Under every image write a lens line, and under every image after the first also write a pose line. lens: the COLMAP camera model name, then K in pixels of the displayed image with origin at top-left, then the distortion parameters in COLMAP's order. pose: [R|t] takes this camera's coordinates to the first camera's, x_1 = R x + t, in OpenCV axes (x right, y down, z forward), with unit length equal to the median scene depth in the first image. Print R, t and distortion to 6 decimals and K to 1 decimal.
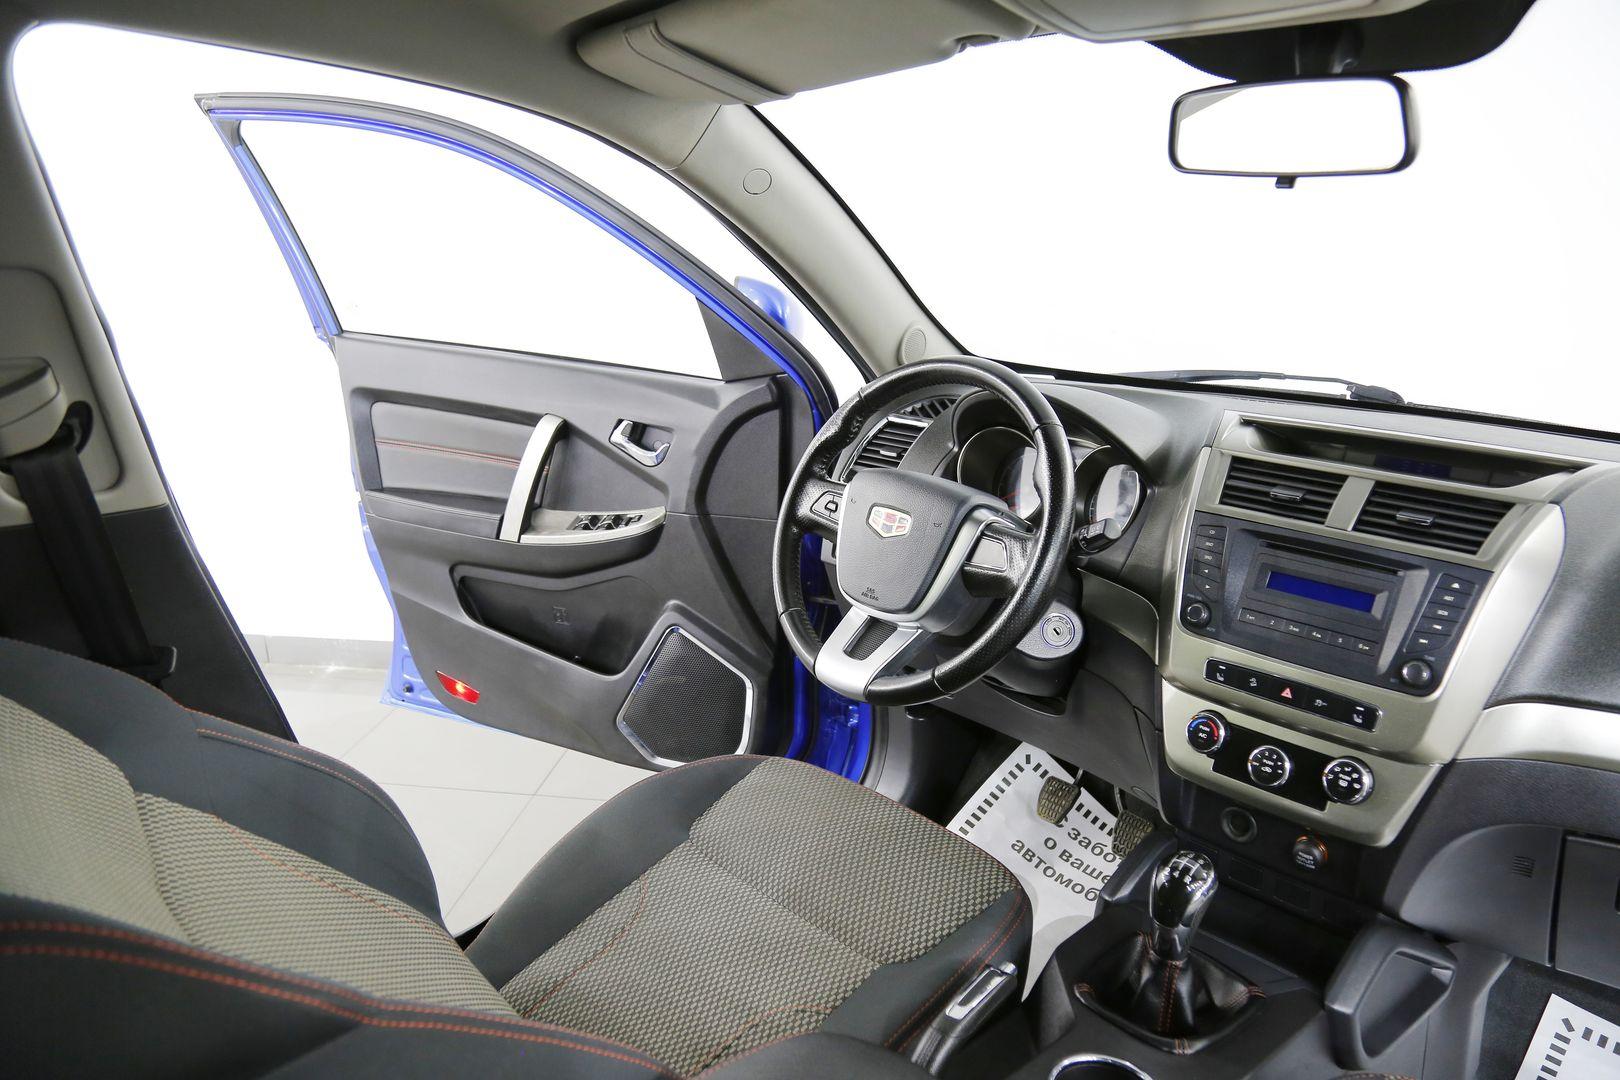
lens RADIAL K [[1078.6, 0, 808.4], [0, 1078.6, 541.9], [0, 0, 1]] dist [-0.123363, 0.046036]
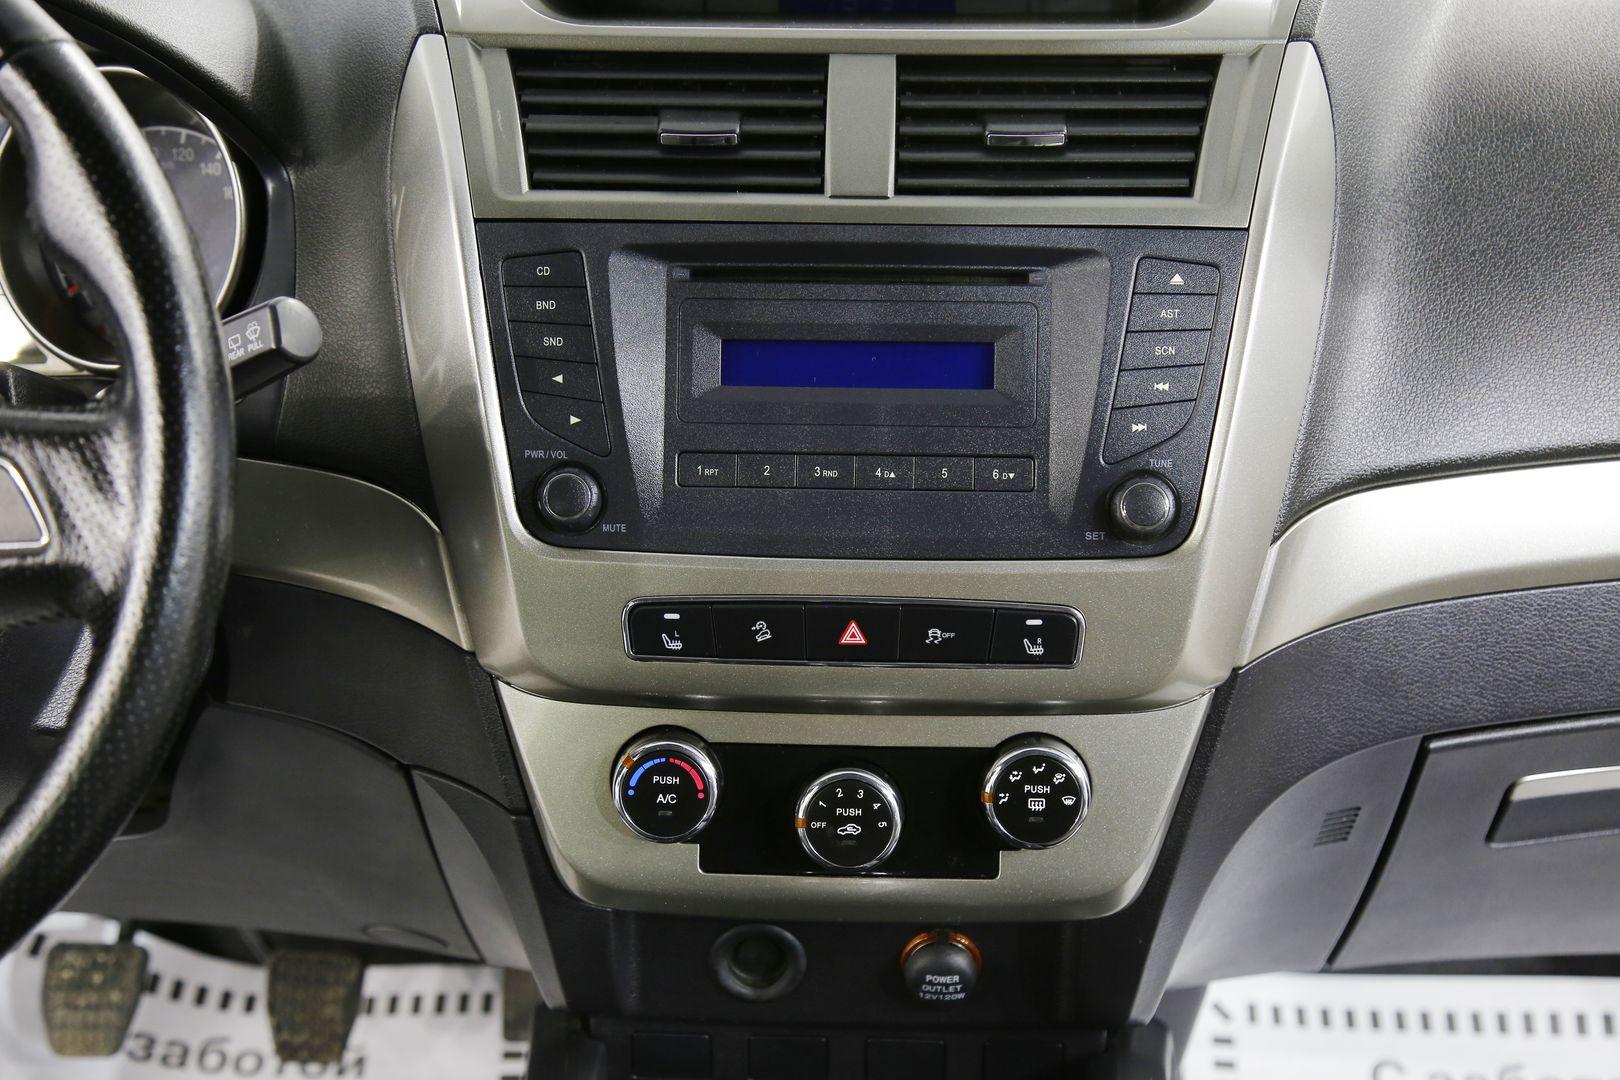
lens RADIAL K [[2140.8, 0, 808.1], [0, 2140.8, 540.1], [0, 0, 1]] dist [0.091949, 0.000000]
pose [[0.706816, -0.302589, 0.639415, -0.059373], [0.195706, 0.952261, 0.234302, -0.077944], [-0.679787, -0.040471, 0.732292, 0.394540]]
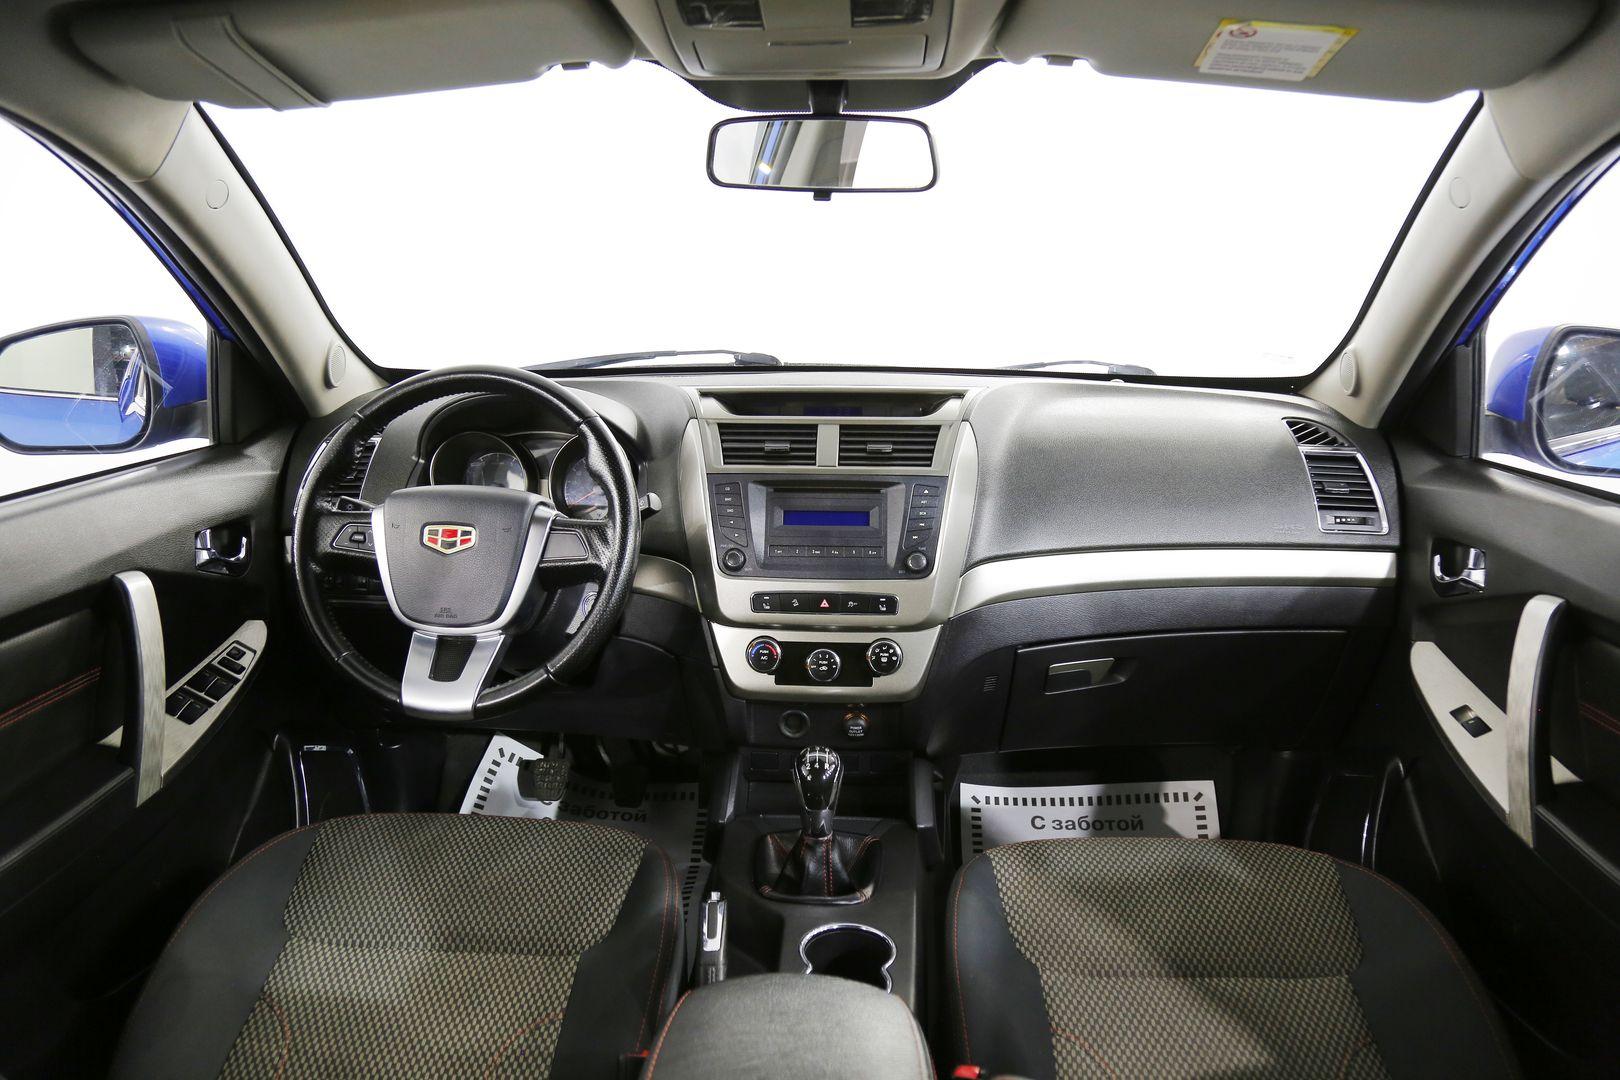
lens RADIAL K [[1078.6, 0, 811.1], [0, 1078.6, 543.8], [0, 0, 1]] dist [-0.123363, 0.046036]
pose [[0.719112, -0.201495, 0.665040, -0.362683], [0.195028, 0.977094, 0.085156, -0.033995], [-0.666965, 0.068465, 0.741937, 0.059749]]
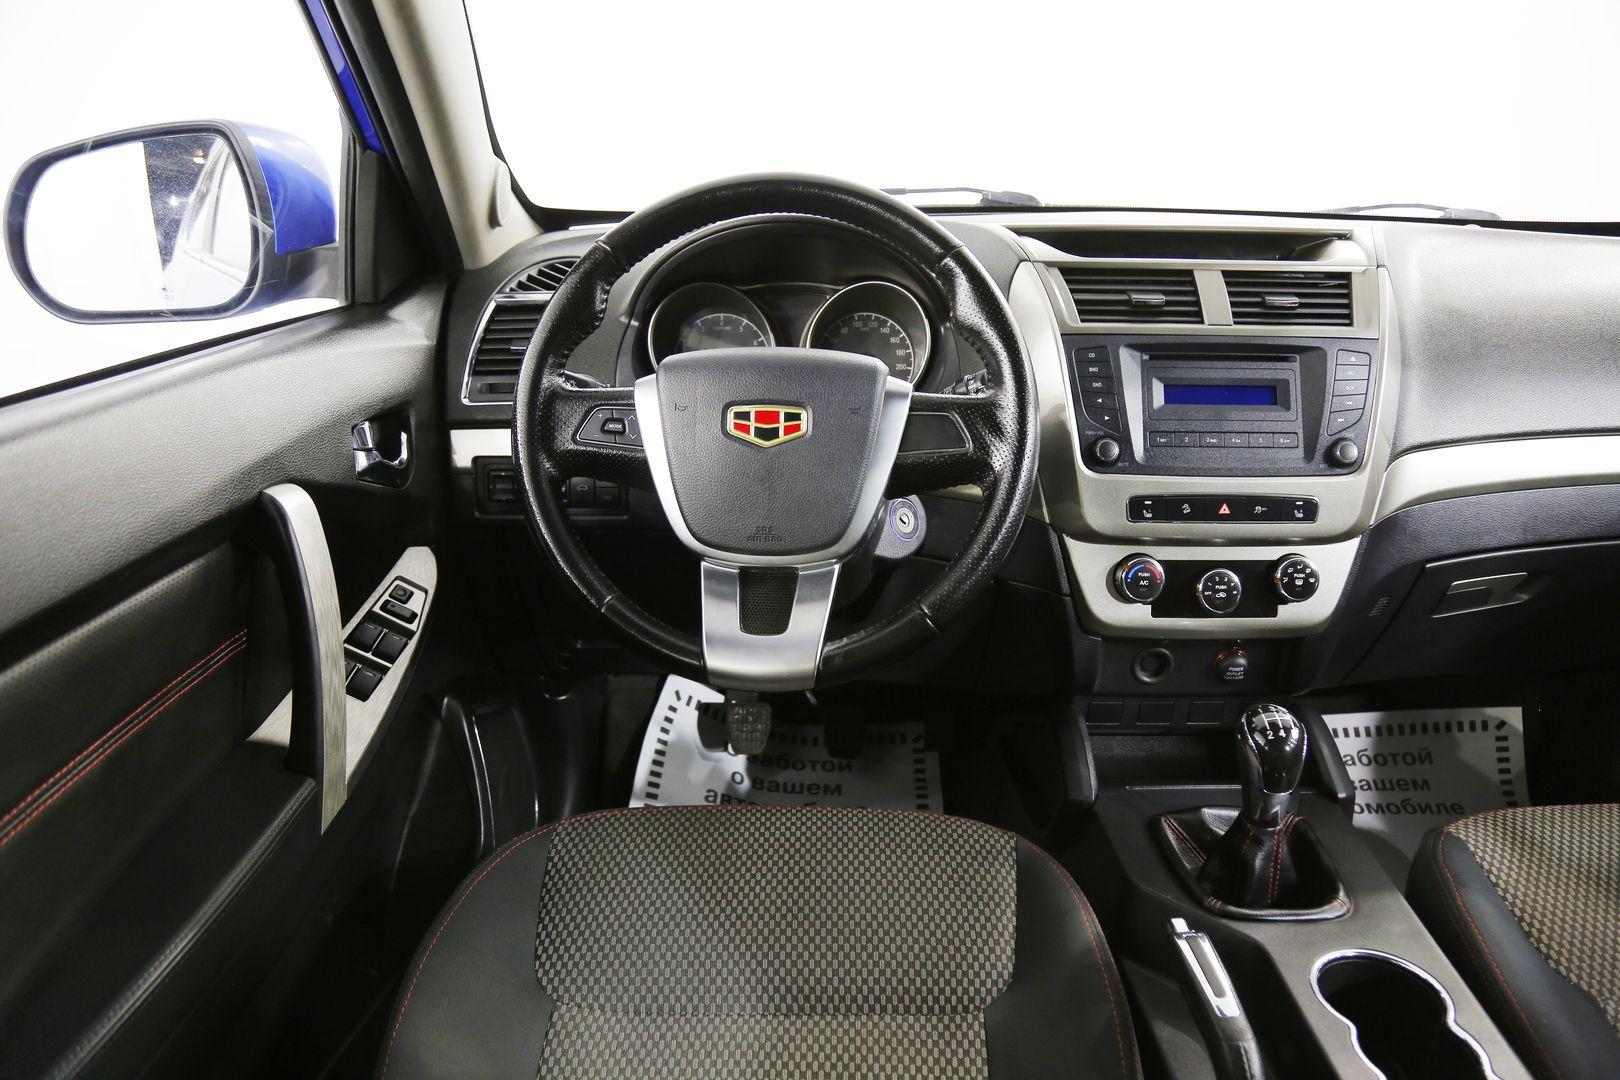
lens RADIAL K [[1078.6, 0, 818.6], [0, 1078.6, 538.0], [0, 0, 1]] dist [-0.123363, 0.046036]
pose [[0.699348, -0.274009, 0.660175, -0.392850], [0.207016, 0.961666, 0.179843, -0.069369], [-0.684146, 0.010894, 0.729263, 0.529178]]
